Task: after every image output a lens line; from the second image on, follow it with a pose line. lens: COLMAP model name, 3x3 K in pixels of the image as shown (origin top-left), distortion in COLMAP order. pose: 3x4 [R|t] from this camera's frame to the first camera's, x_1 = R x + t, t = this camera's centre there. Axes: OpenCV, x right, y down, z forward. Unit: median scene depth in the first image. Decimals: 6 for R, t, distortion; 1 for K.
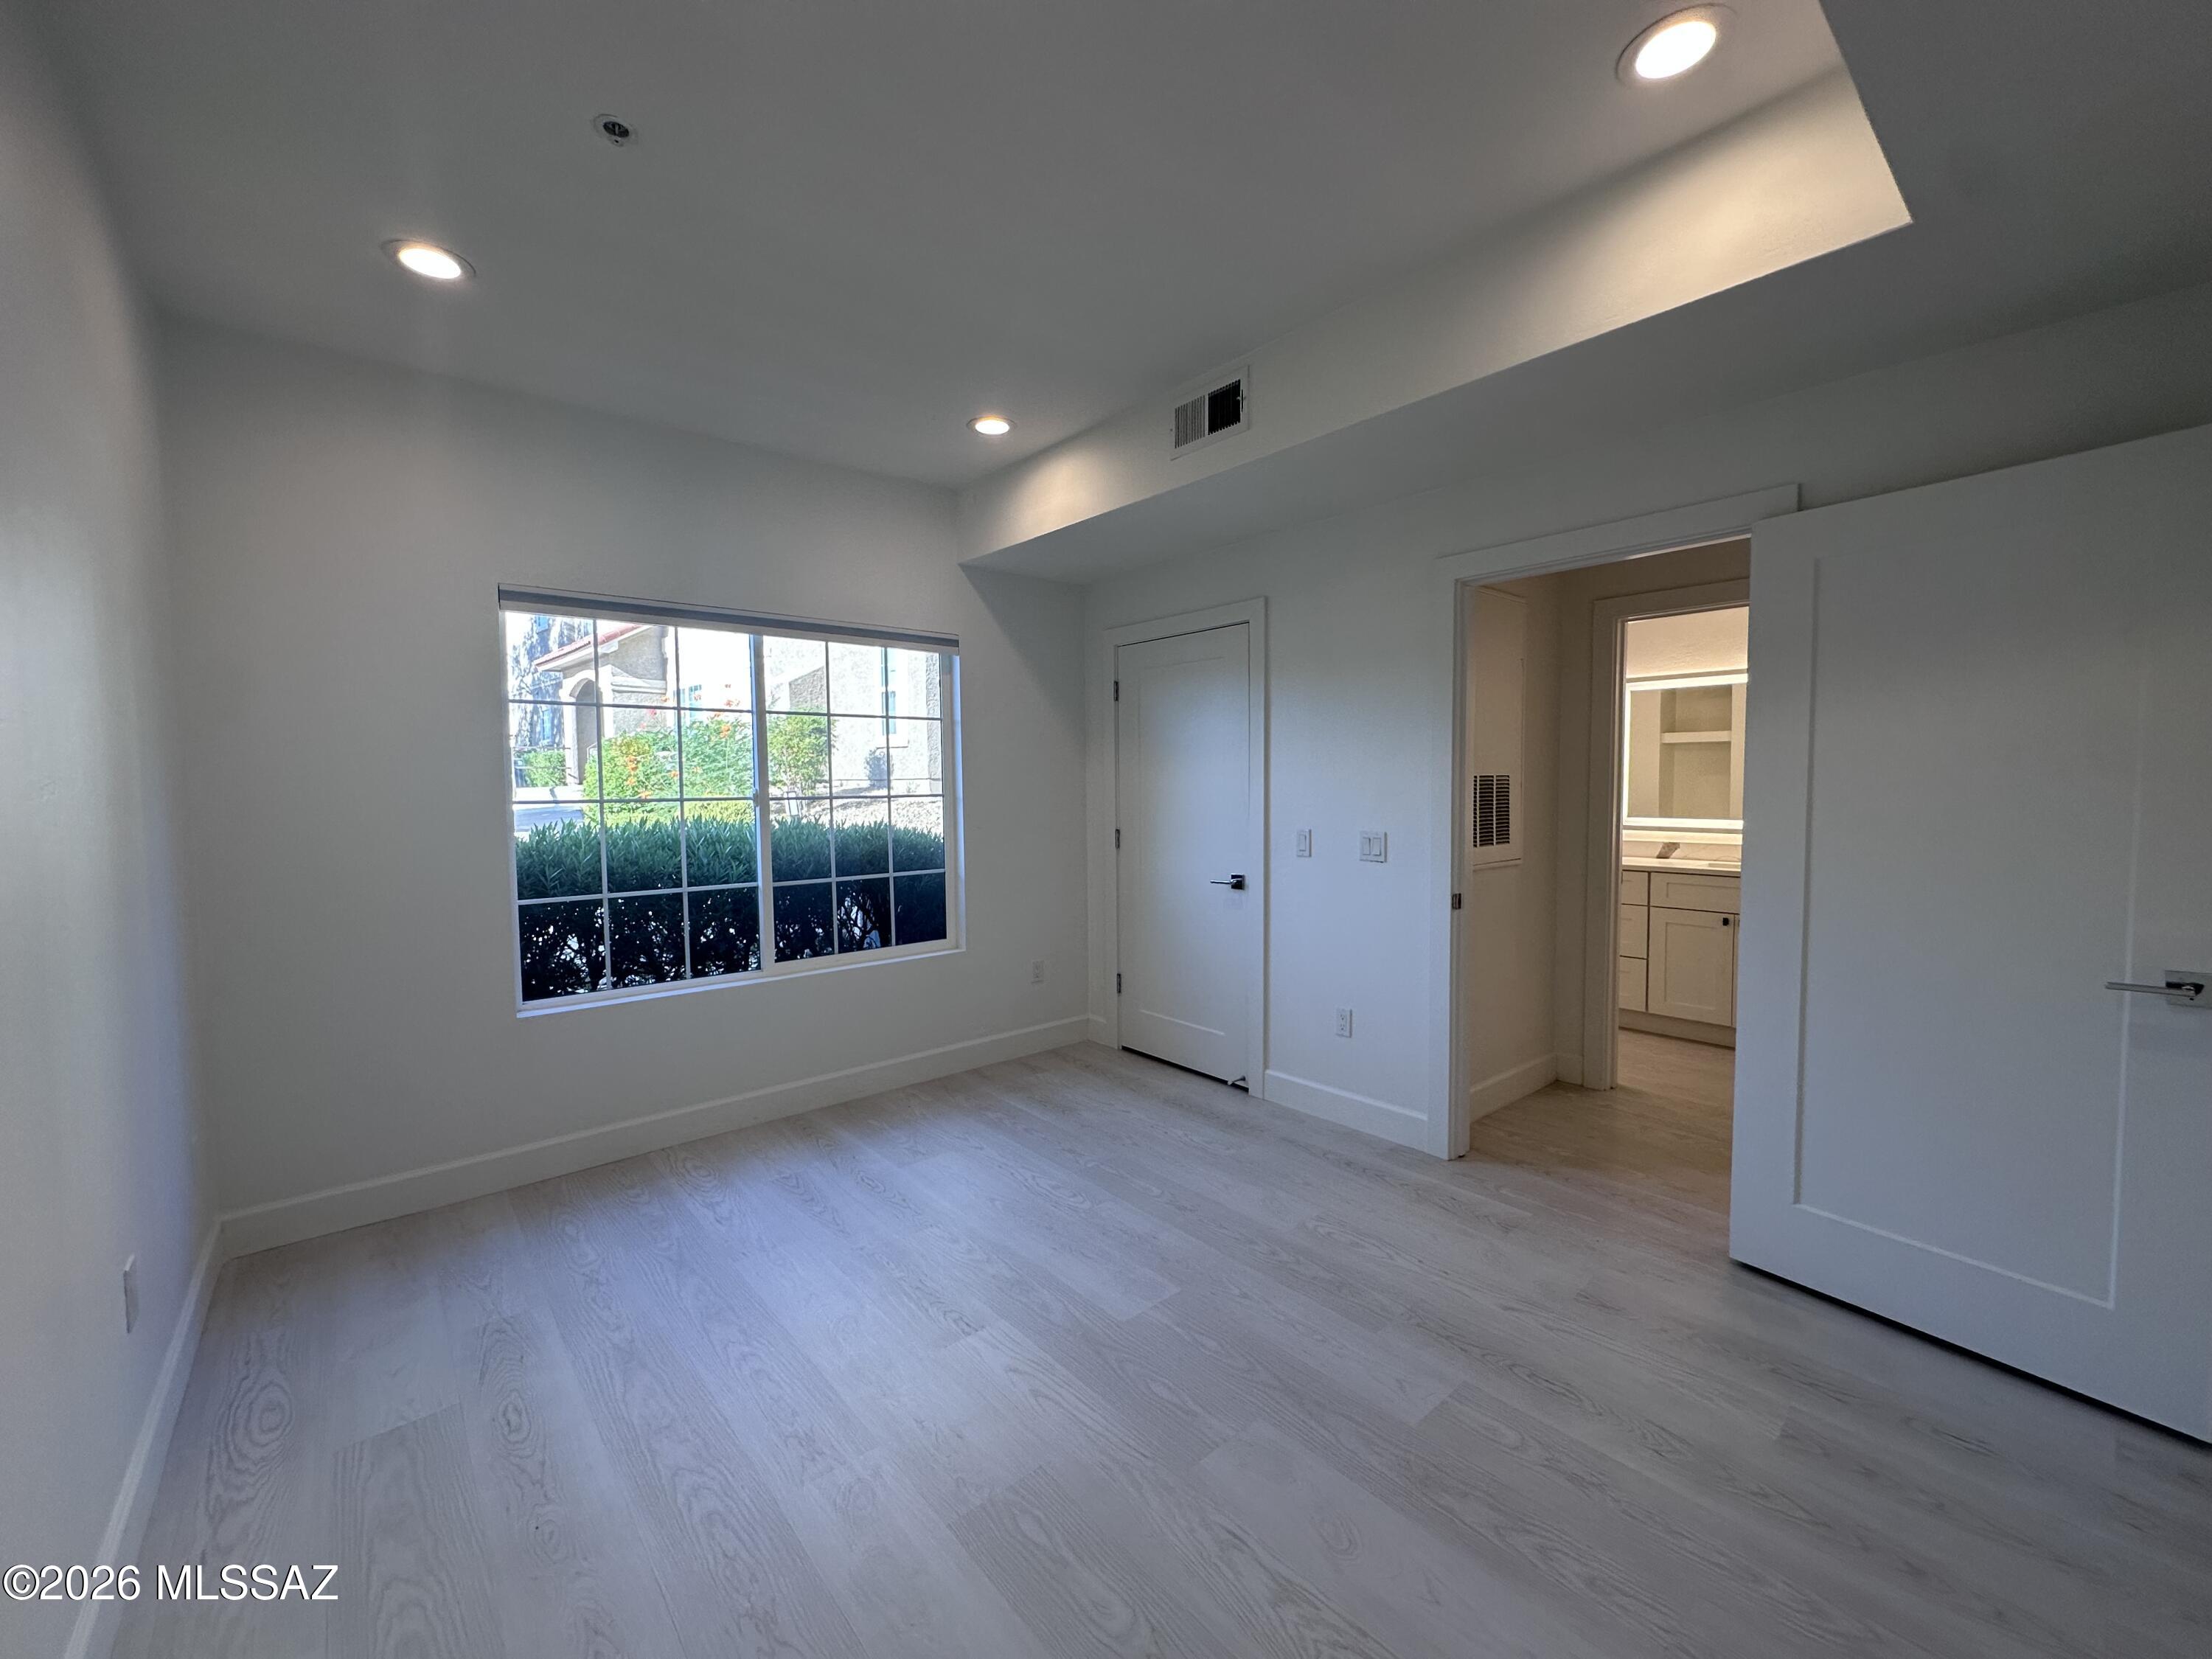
lens RADIAL K [[881.8, 0, 1105.1], [0, 881.8, 827.9], [0, 0, 1]] dist [-0.004388, 0.000386]
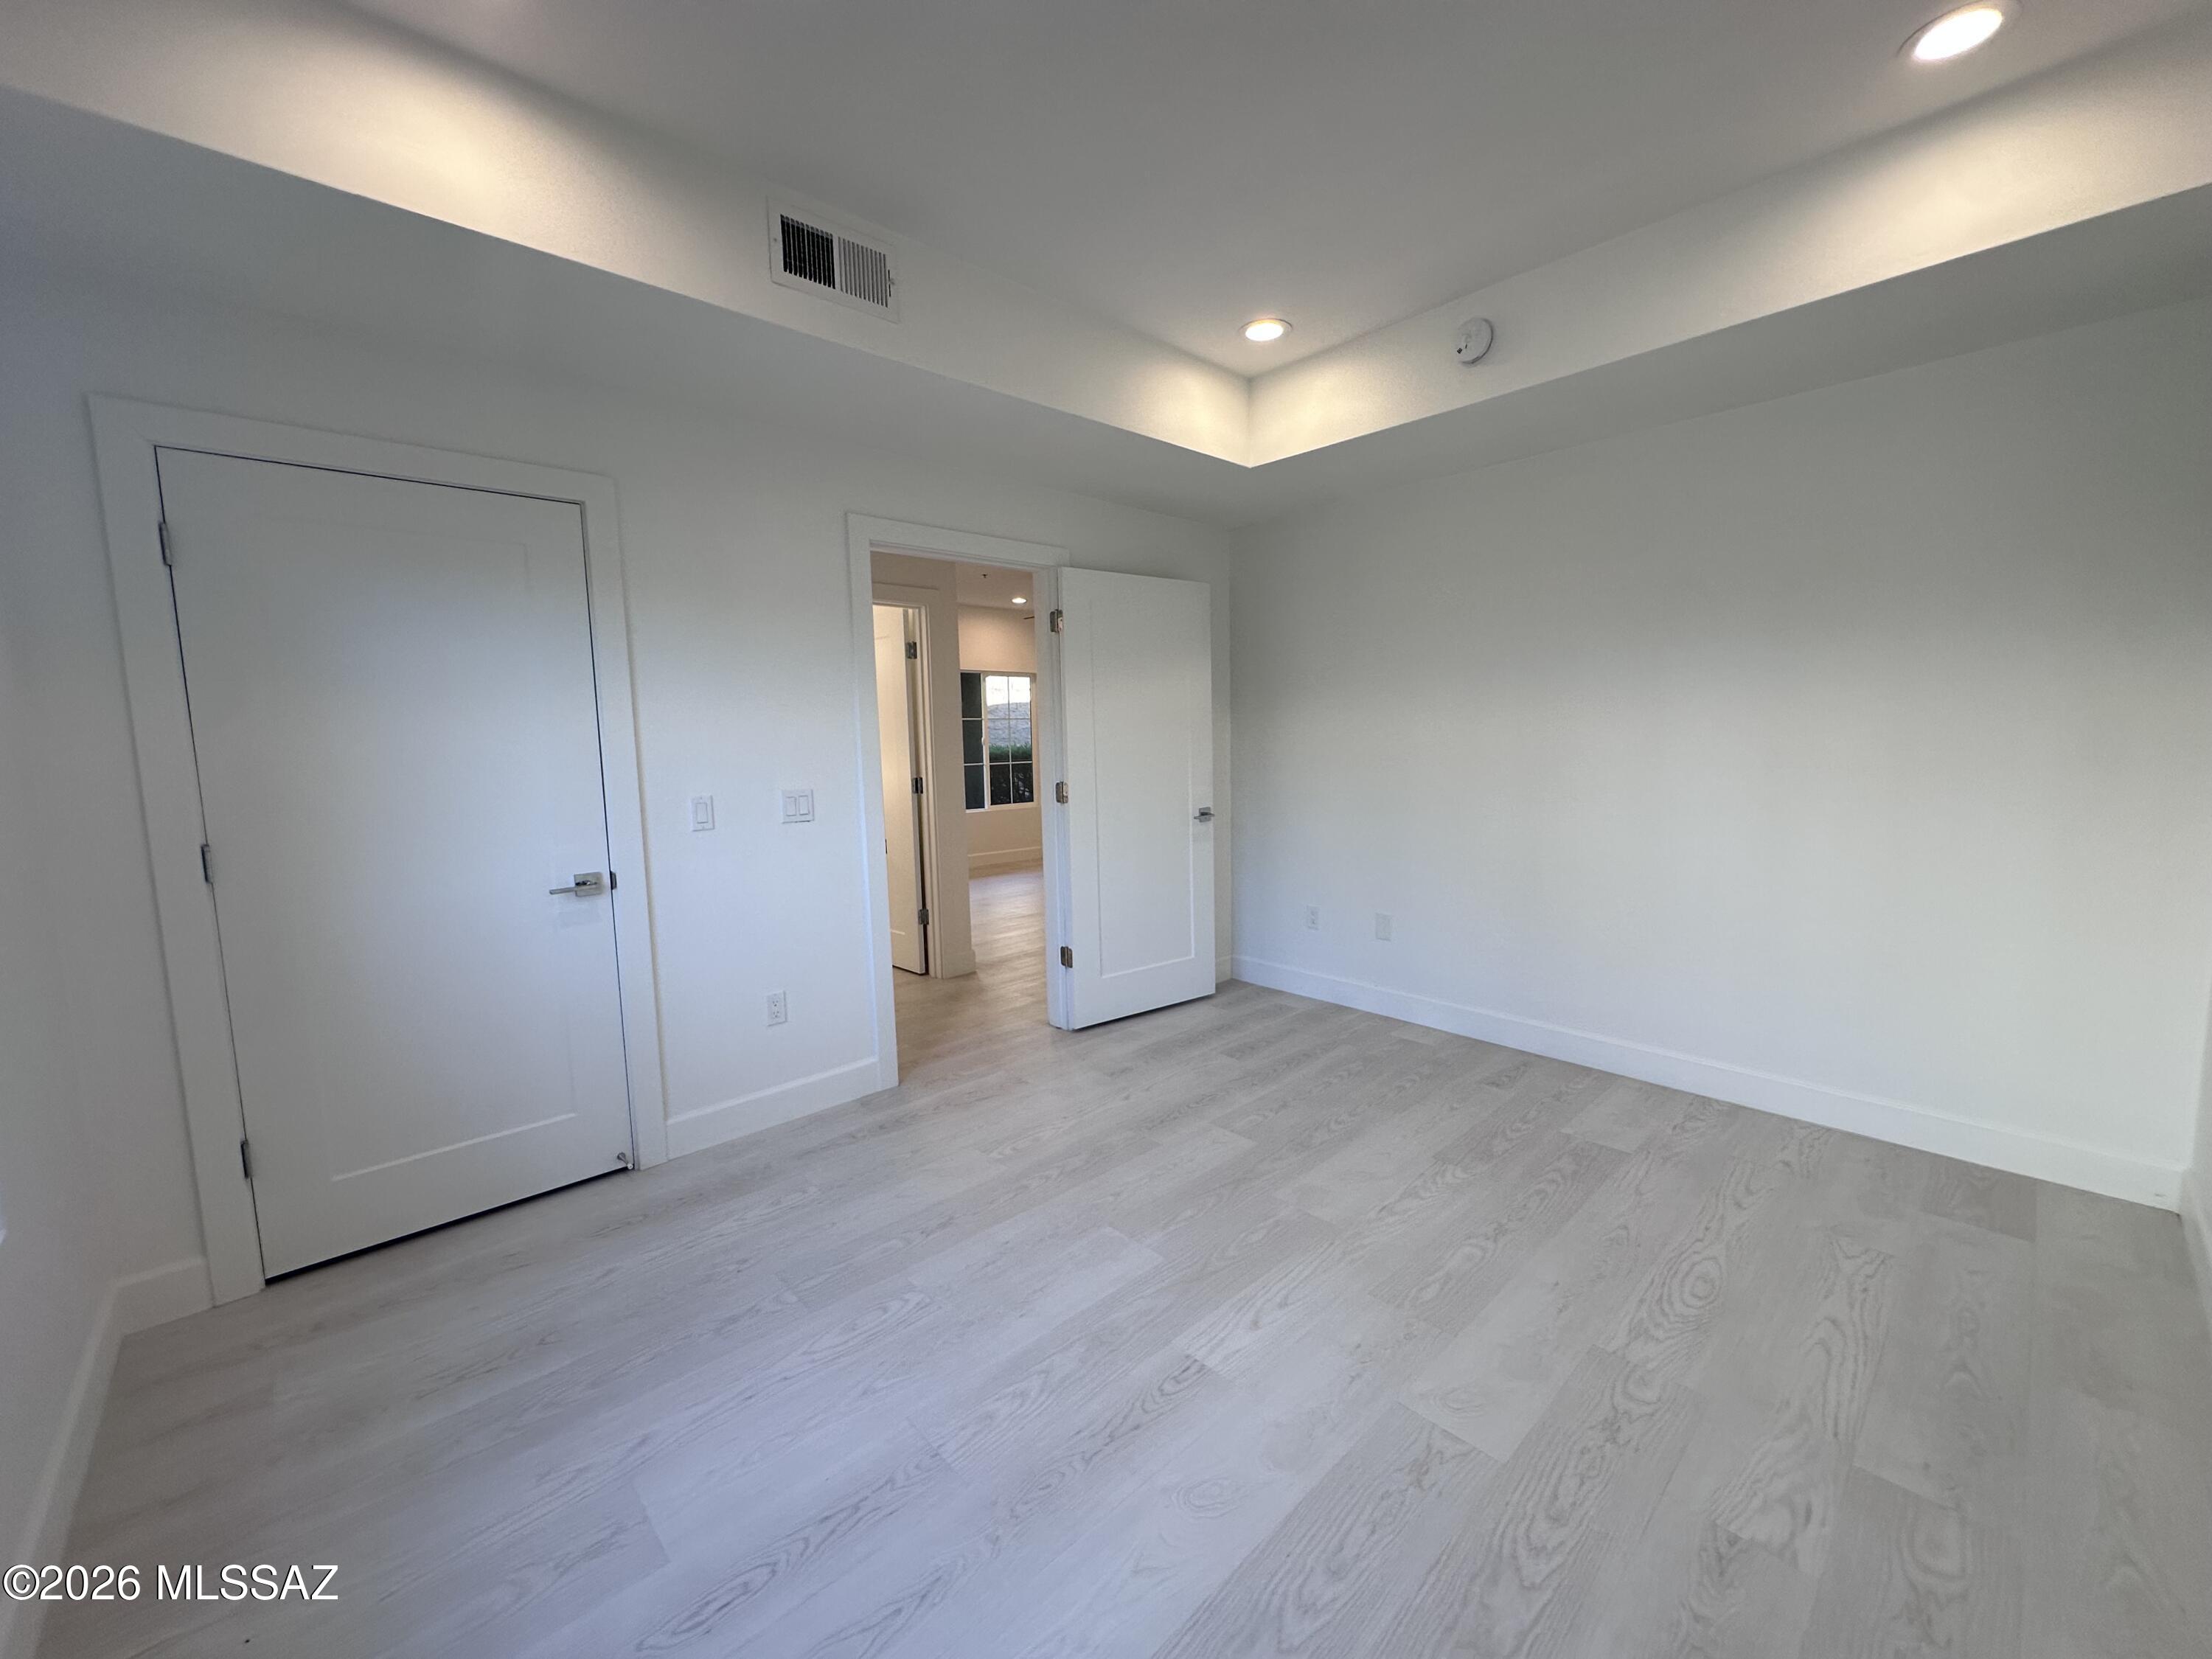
lens RADIAL K [[881.8, 0, 1105.1], [0, 881.8, 827.9], [0, 0, 1]] dist [-0.004388, 0.000386]
pose [[-0.042124, -0.098349, 0.994260, -0.862810], [0.075382, 0.991994, 0.101319, -0.034441], [-0.996265, 0.079217, -0.034373, 0.983815]]
